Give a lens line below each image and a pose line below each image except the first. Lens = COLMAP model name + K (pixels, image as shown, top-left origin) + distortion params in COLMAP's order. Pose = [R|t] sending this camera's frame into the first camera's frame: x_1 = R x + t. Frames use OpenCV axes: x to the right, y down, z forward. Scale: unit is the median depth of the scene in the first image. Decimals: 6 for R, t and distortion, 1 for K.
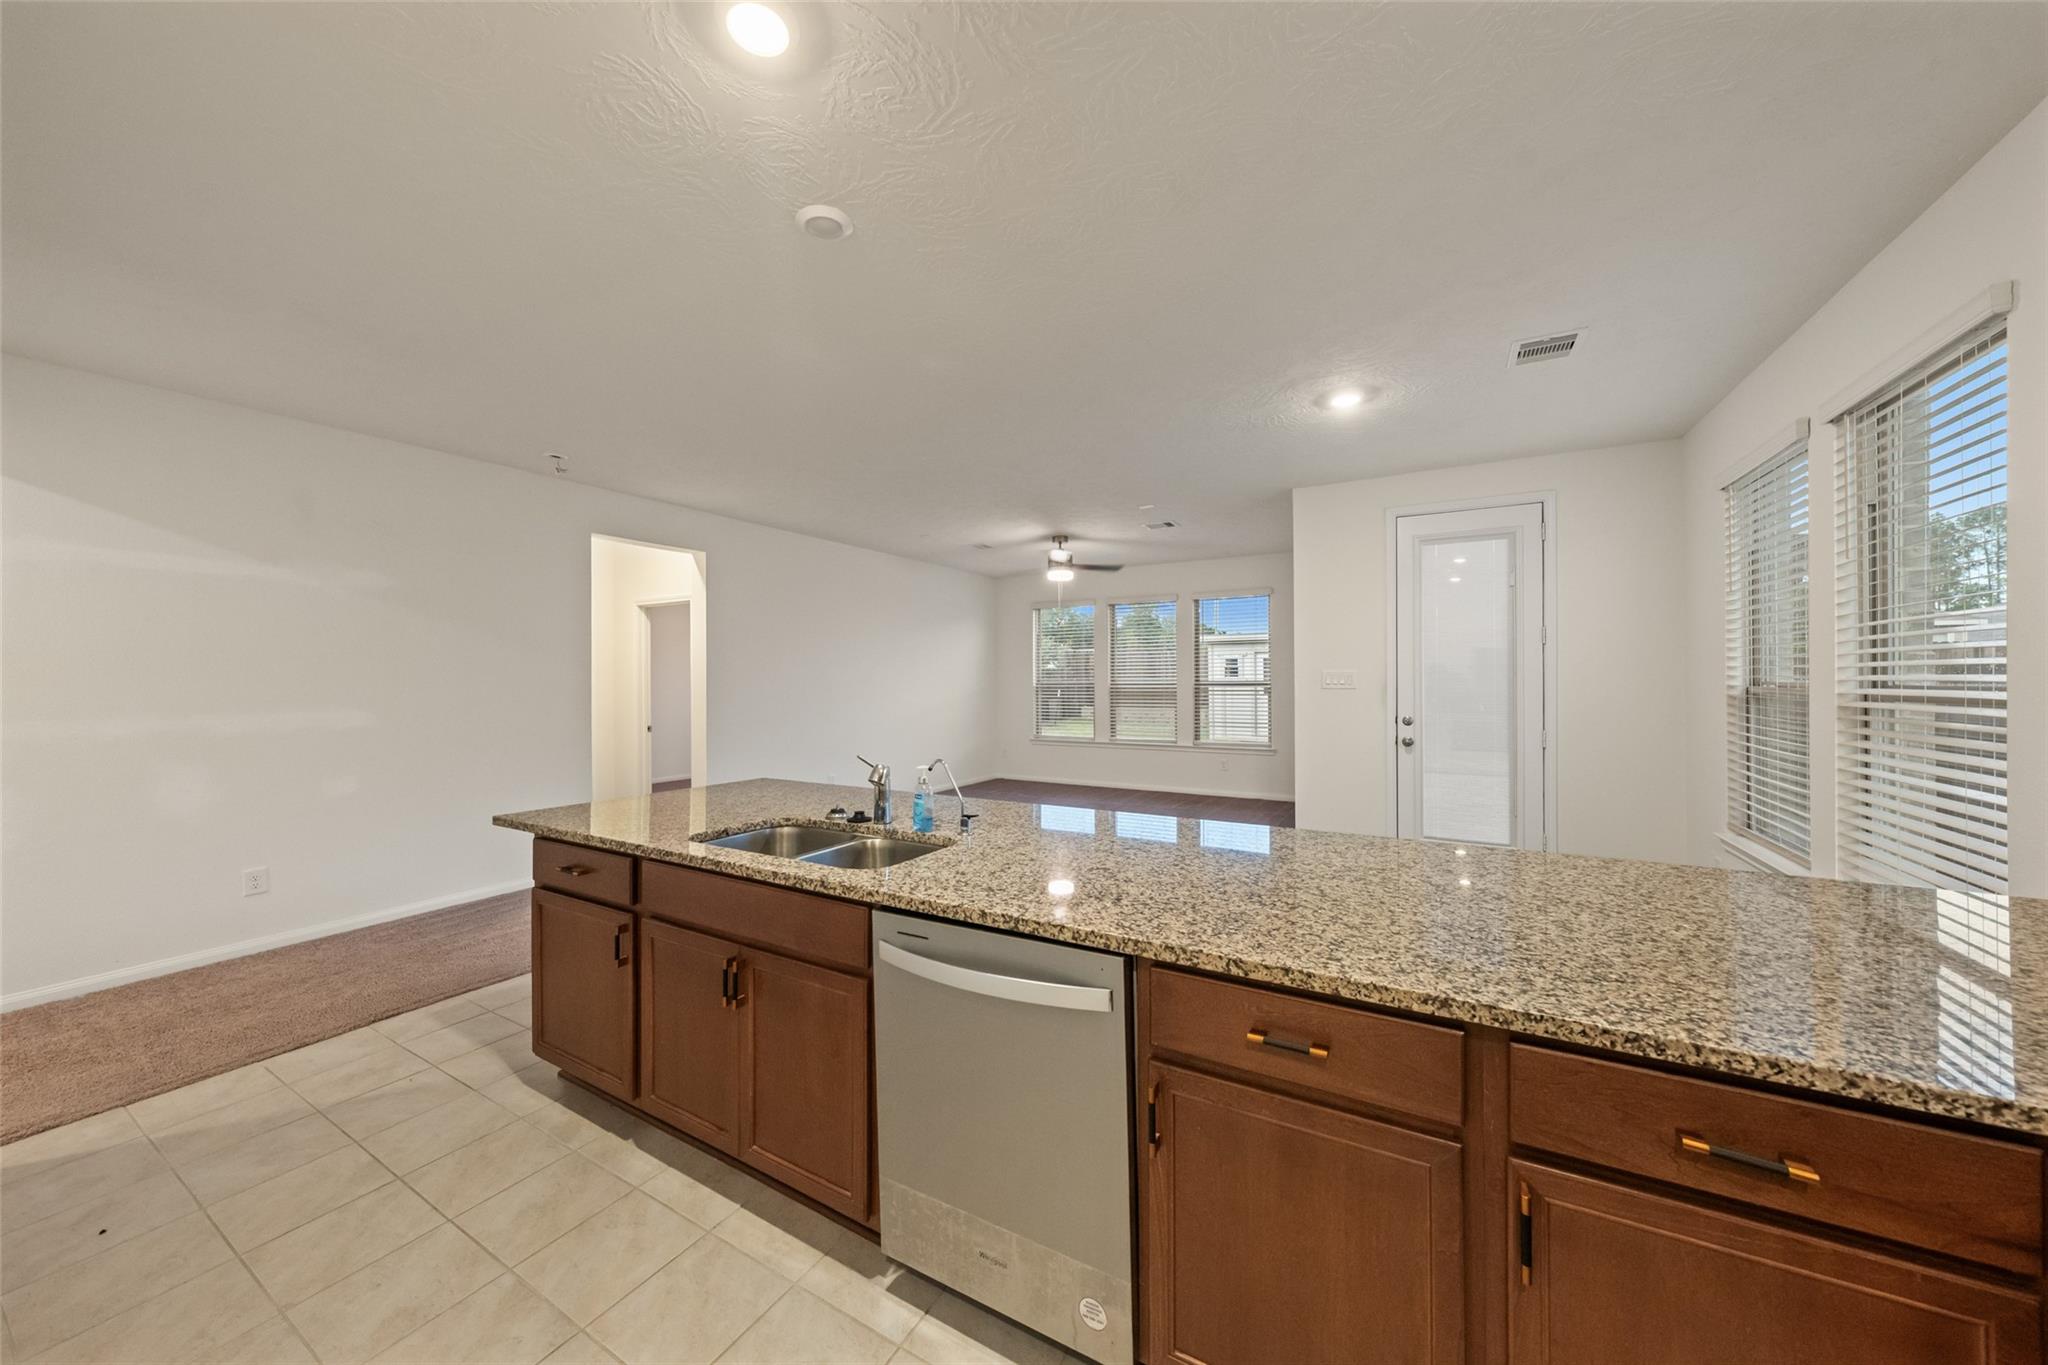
lens RADIAL K [[702.3, 0, 1024.0], [0, 702.3, 682.5], [0, 0, 1]] dist [-0.005373, -0.000140]
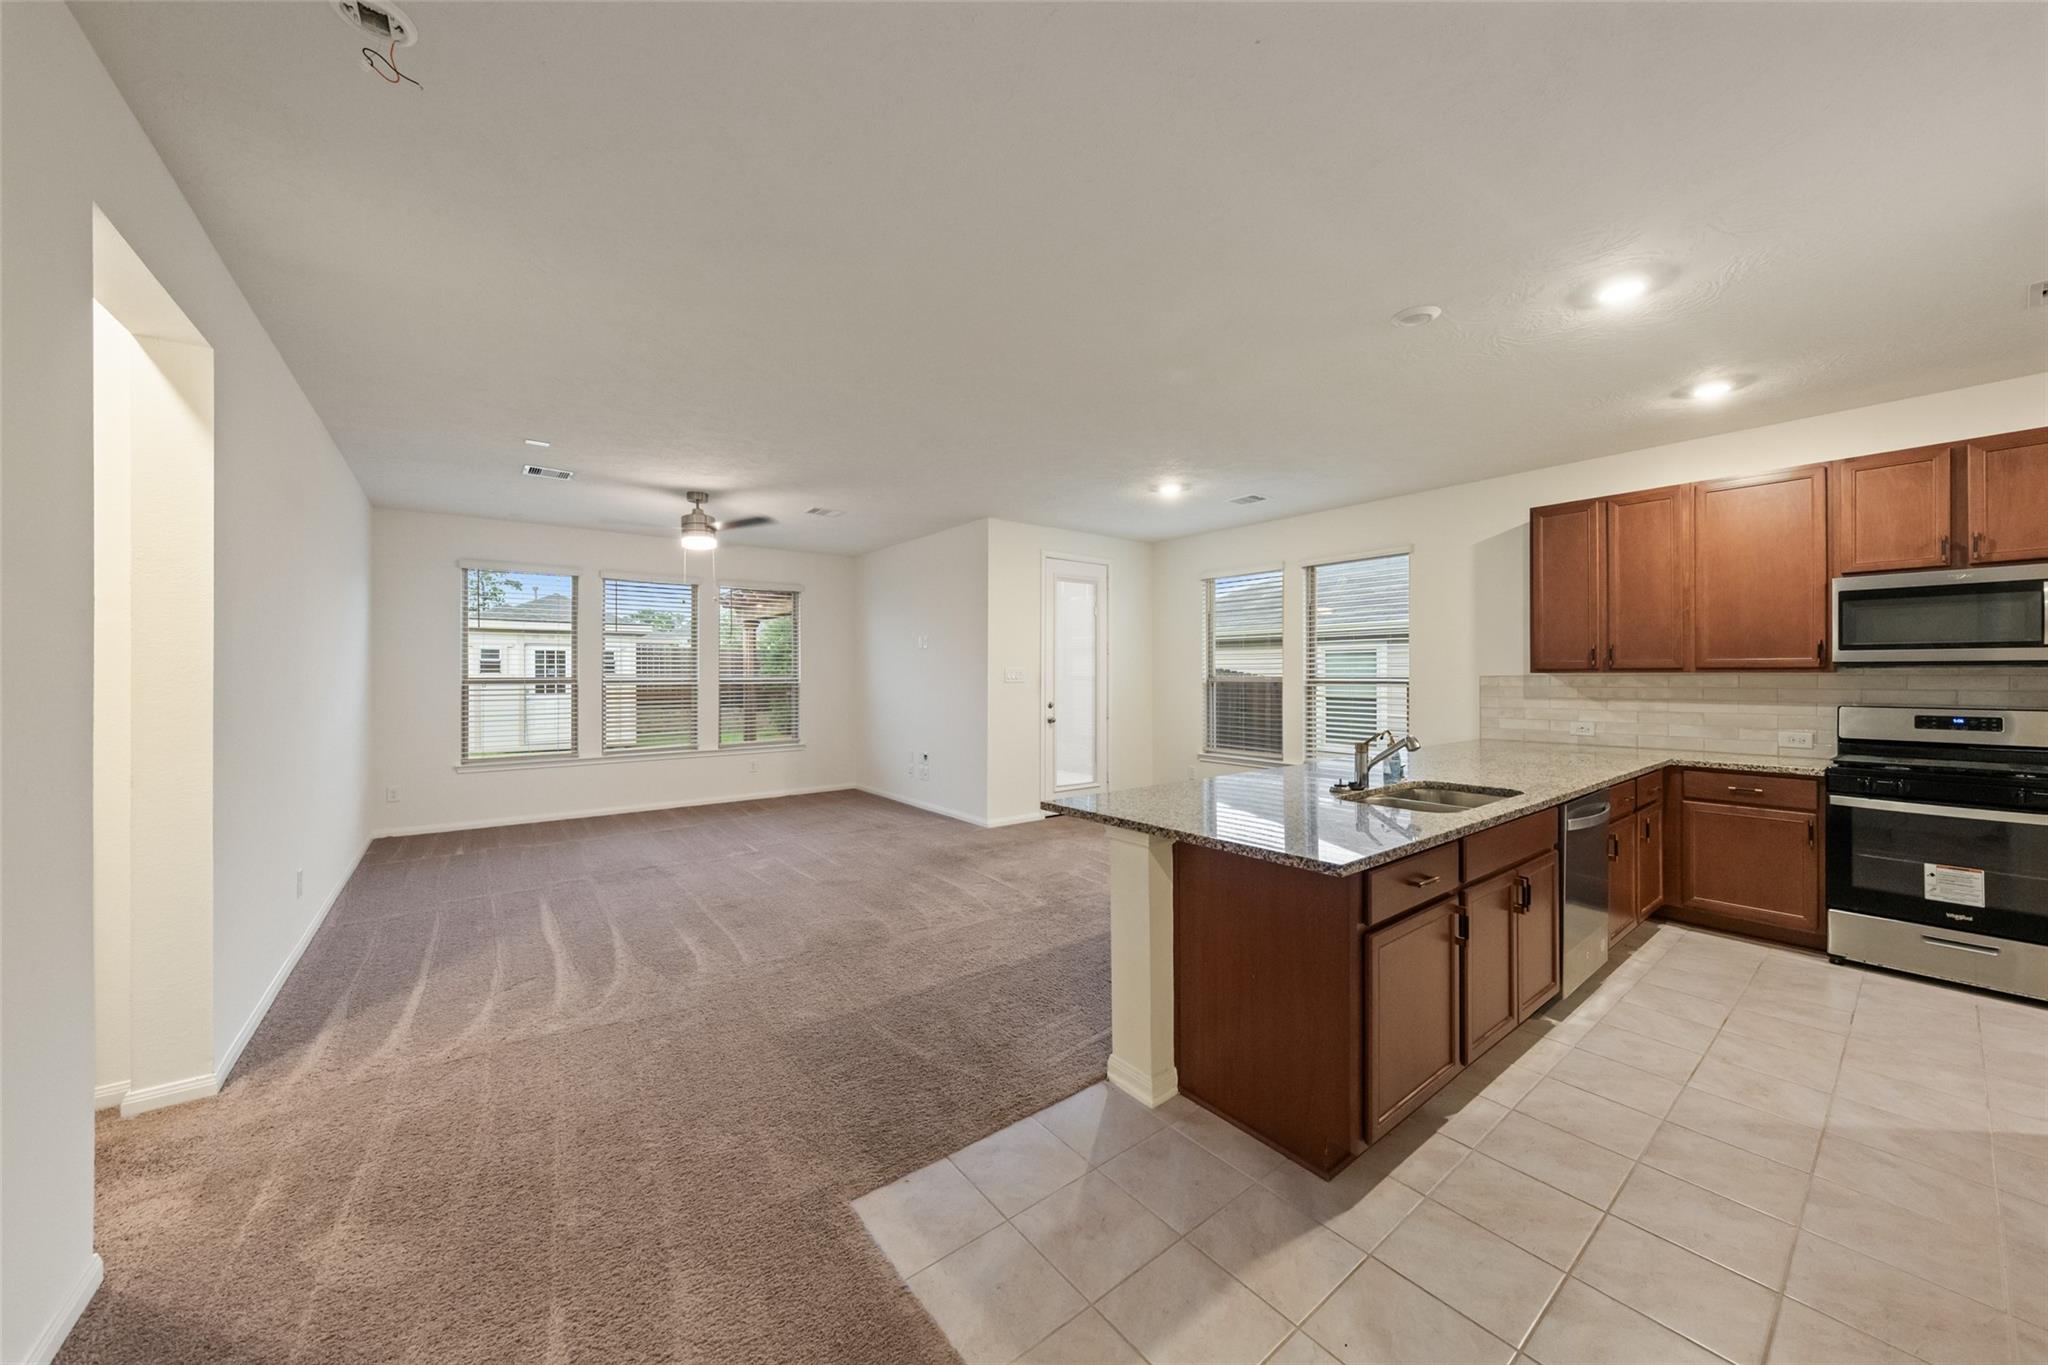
lens RADIAL K [[710.1, 0, 1018.9], [0, 710.1, 671.8], [0, 0, 1]] dist [-0.000174, -0.000003]
pose [[0.388932, 0.006084, 0.921246, -1.583345], [0.003889, 0.999958, -0.008246, 0.001023], [-0.921258, 0.006790, 0.388892, 1.038899]]
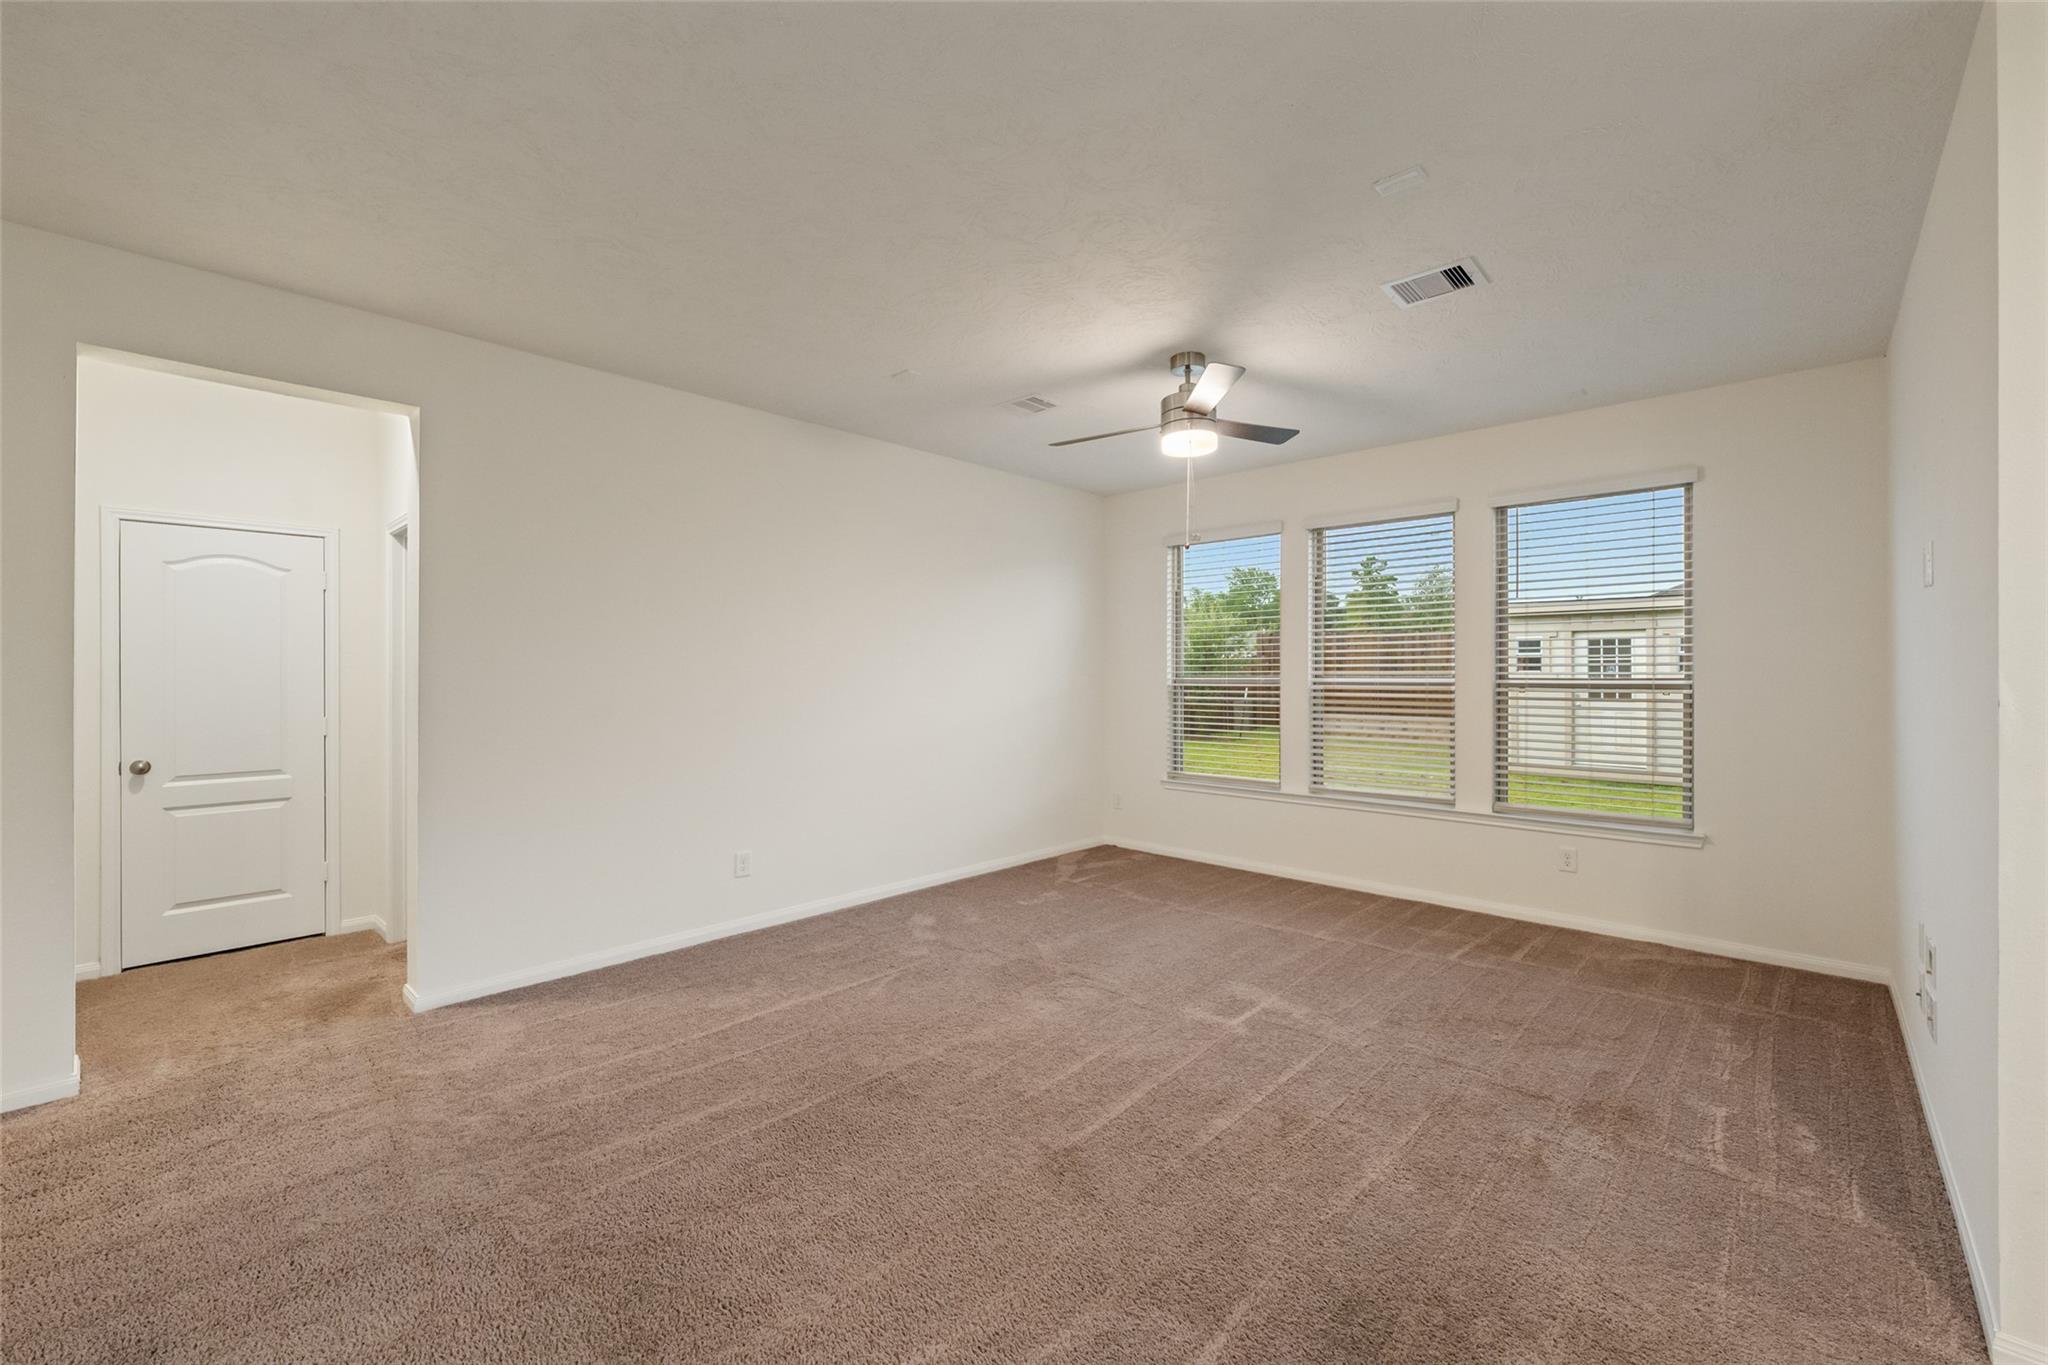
lens RADIAL K [[825.6, 0, 978.6], [0, 825.6, 680.0], [0, 0, 1]] dist [0.000588, 0.000035]
pose [[0.964832, 0.003444, -0.262843, 0.172626], [-0.003046, 0.999994, 0.001919, 0.001297], [0.262848, -0.001051, 0.964837, 1.328746]]
